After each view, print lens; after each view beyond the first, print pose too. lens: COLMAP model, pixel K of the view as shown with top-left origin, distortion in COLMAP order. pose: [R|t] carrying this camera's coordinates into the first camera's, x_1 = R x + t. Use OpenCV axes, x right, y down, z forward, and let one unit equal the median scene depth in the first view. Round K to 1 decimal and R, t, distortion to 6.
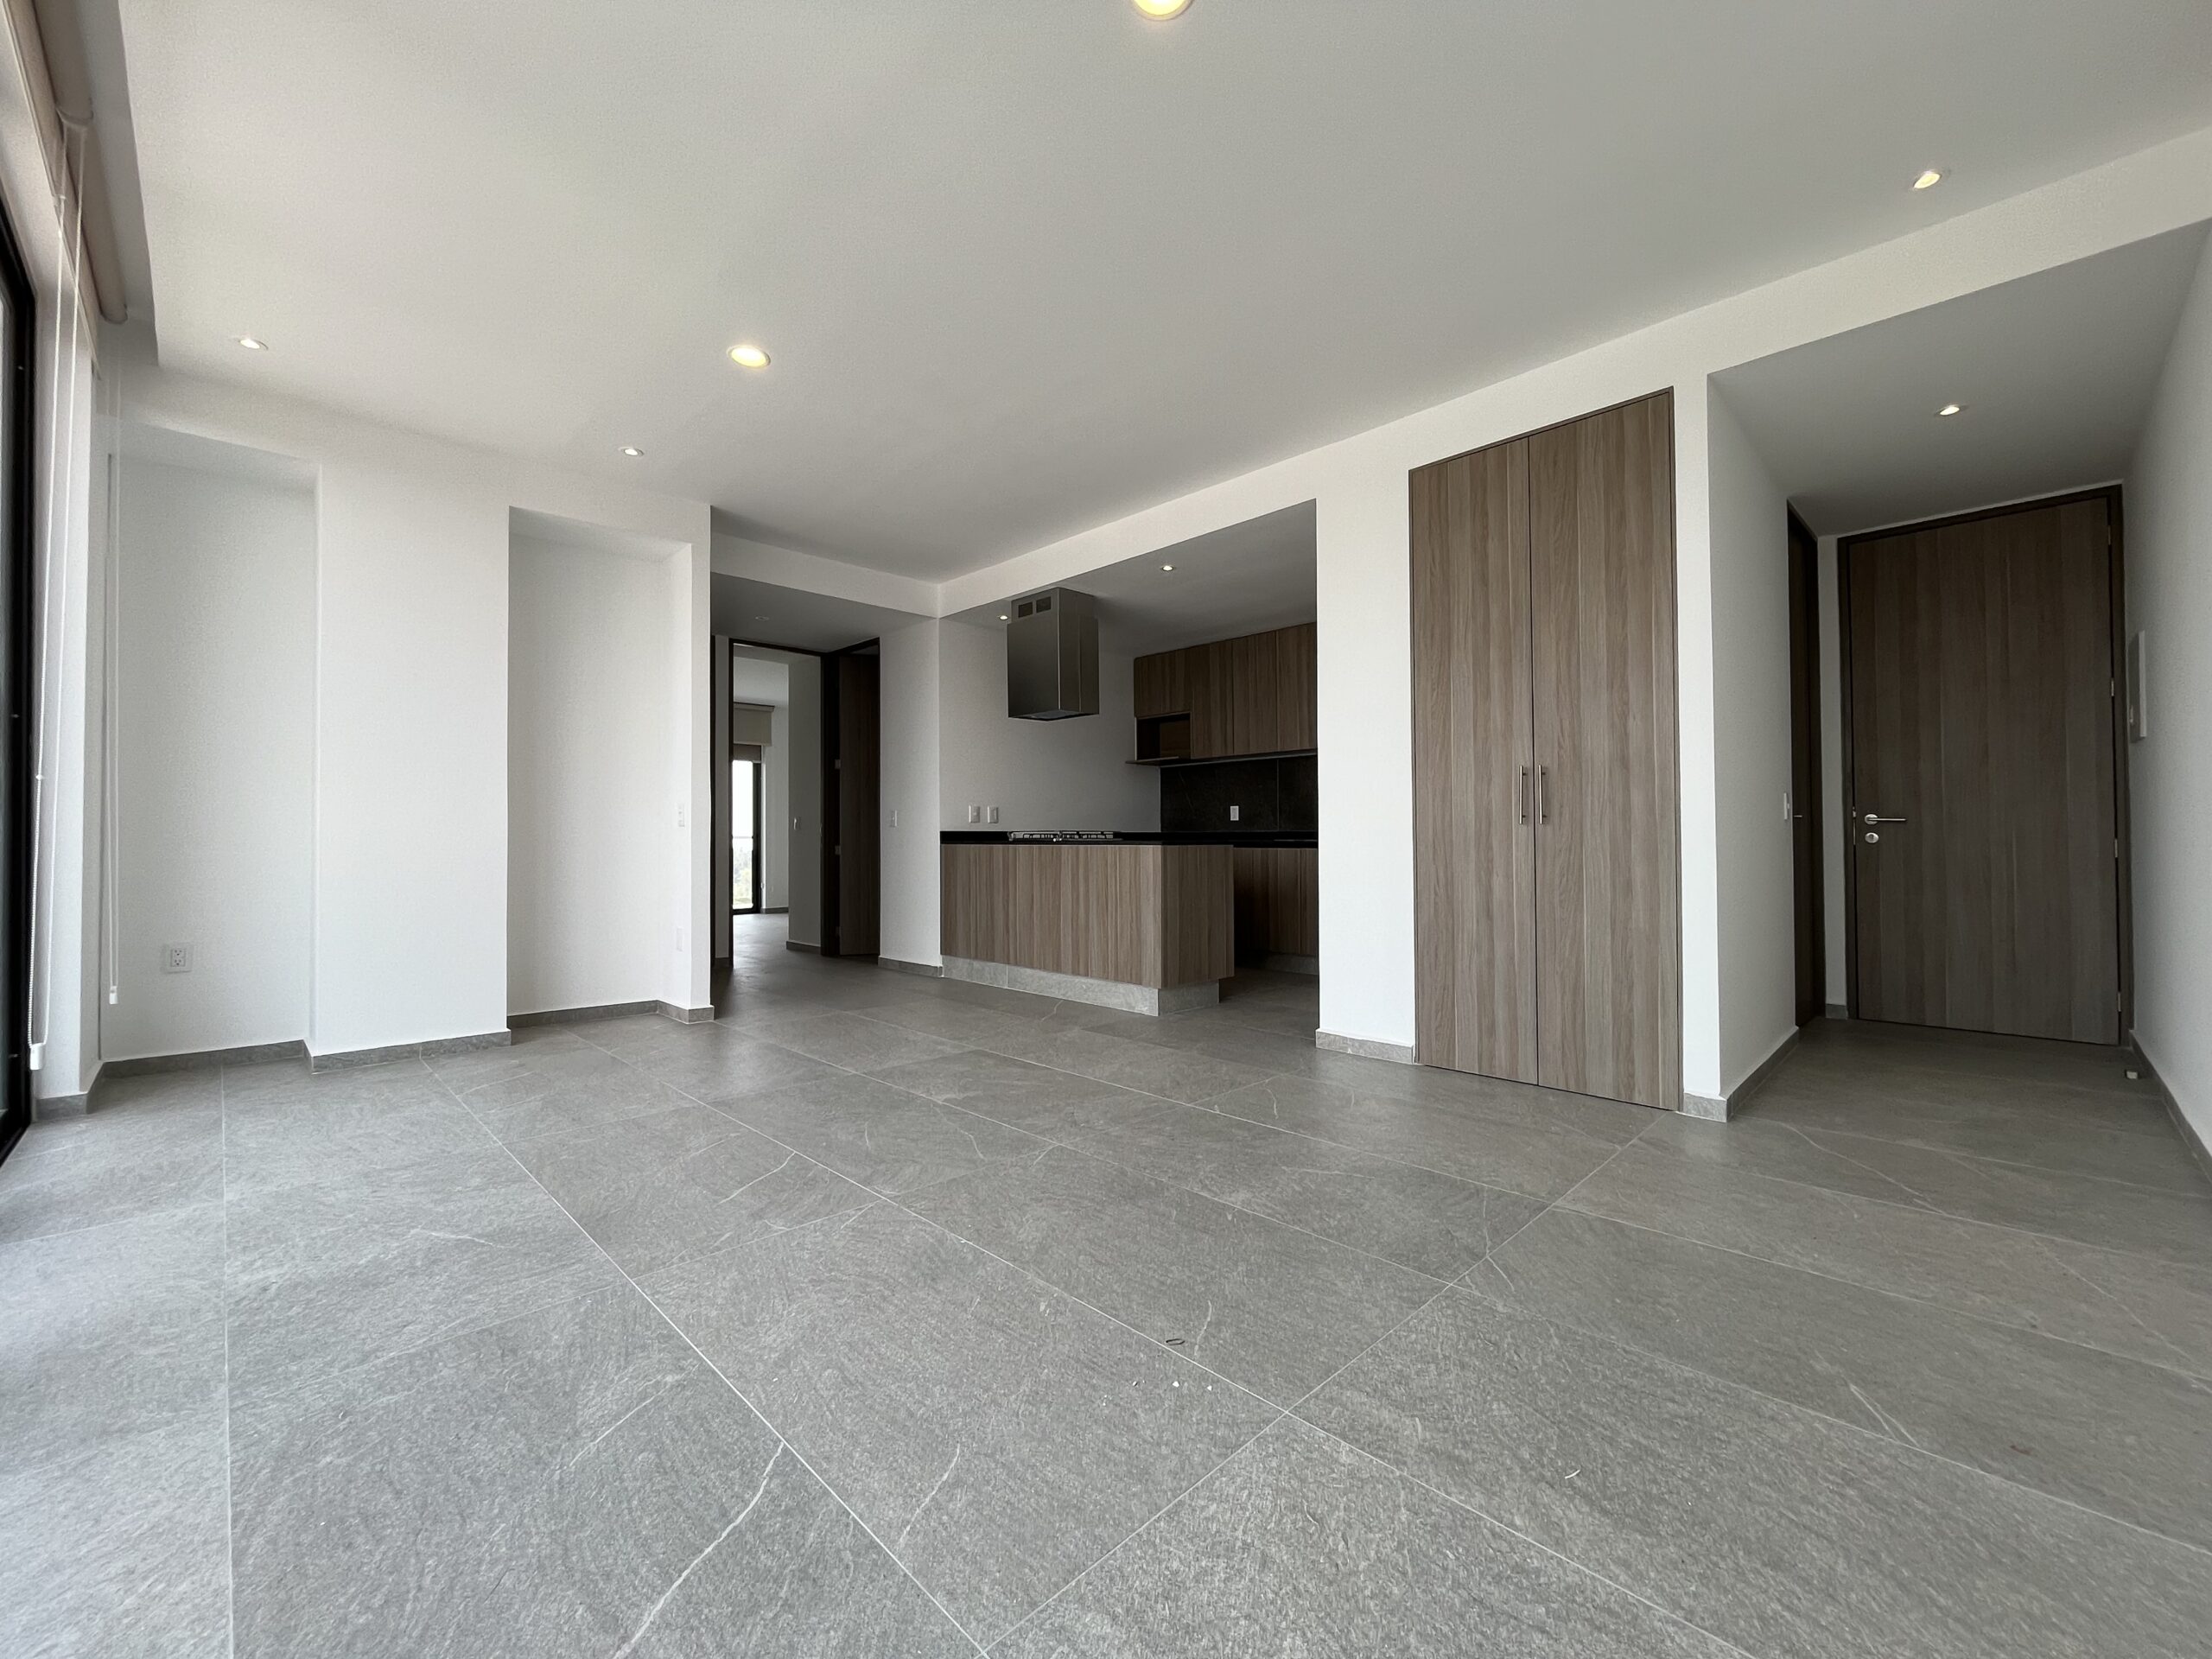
lens RADIAL K [[893.7, 0, 1106.0], [0, 893.7, 829.5], [0, 0, 1]] dist [-0.000662, -0.000193]
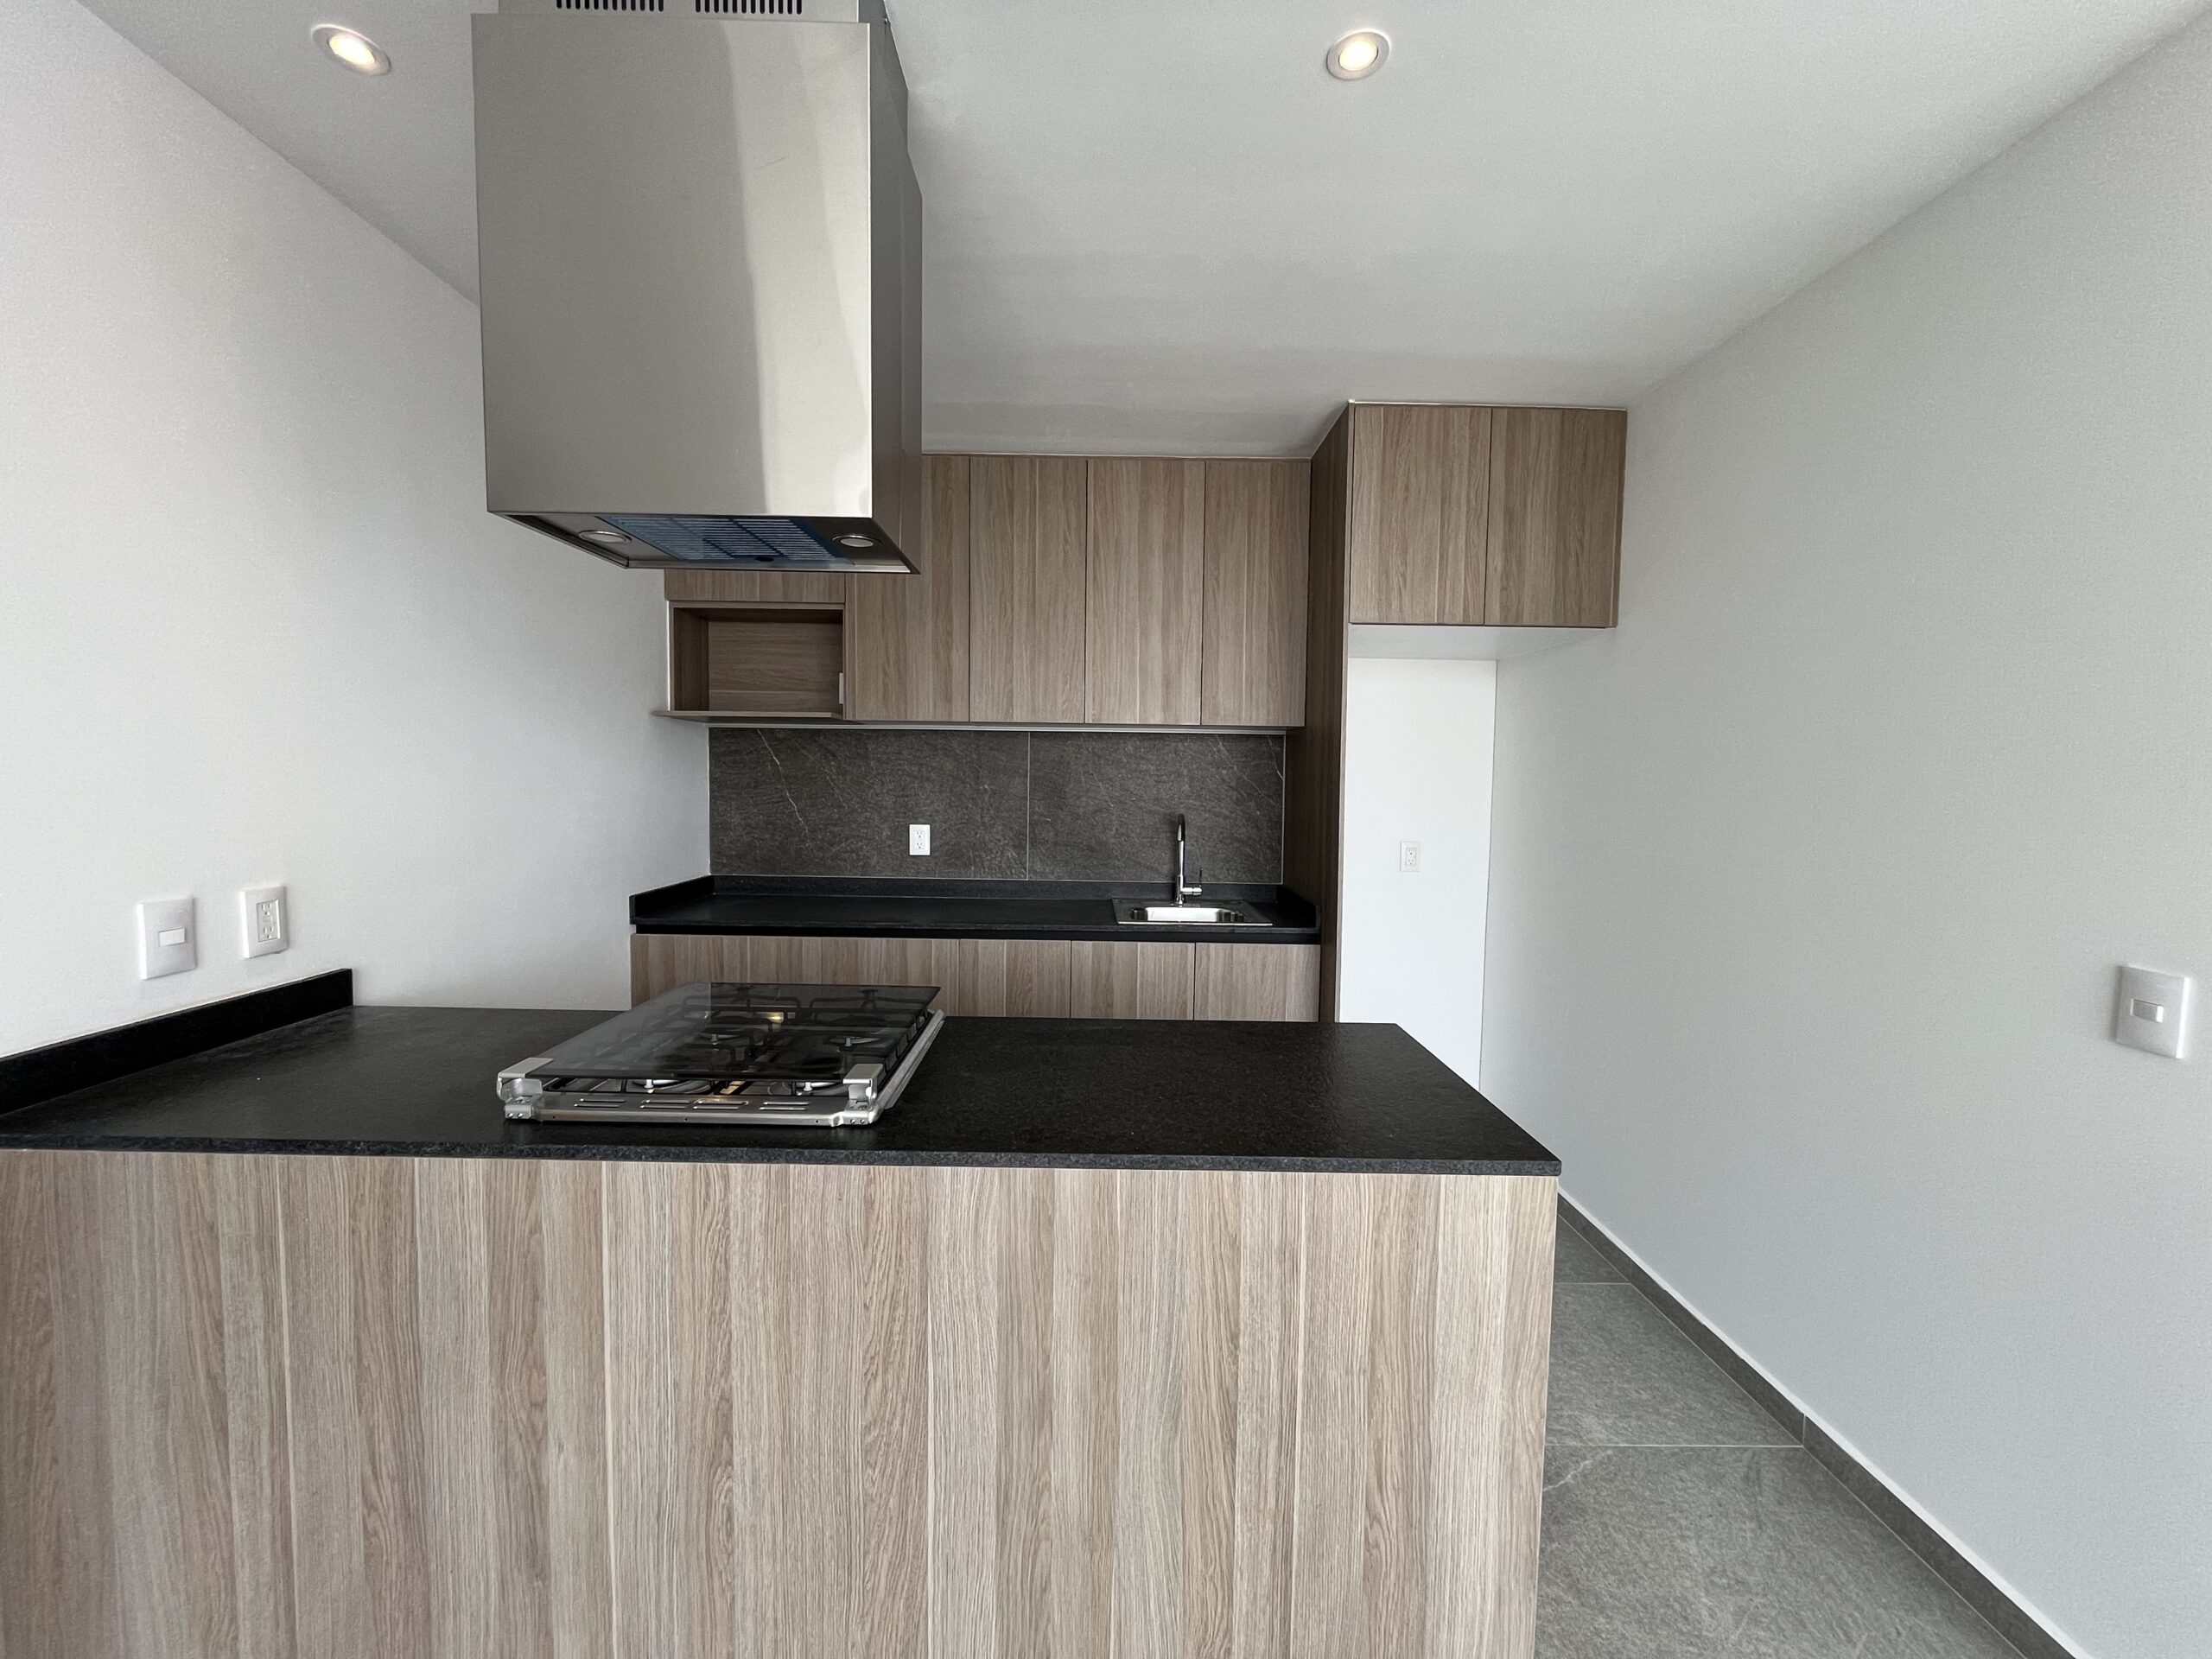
lens RADIAL K [[893.7, 0, 1106.0], [0, 893.7, 829.5], [0, 0, 1]] dist [-0.000662, -0.000193]
pose [[0.701376, -0.027708, 0.712253, -0.140776], [-0.028454, 0.997359, 0.066819, -0.065764], [-0.712224, -0.067131, 0.698735, 0.681317]]
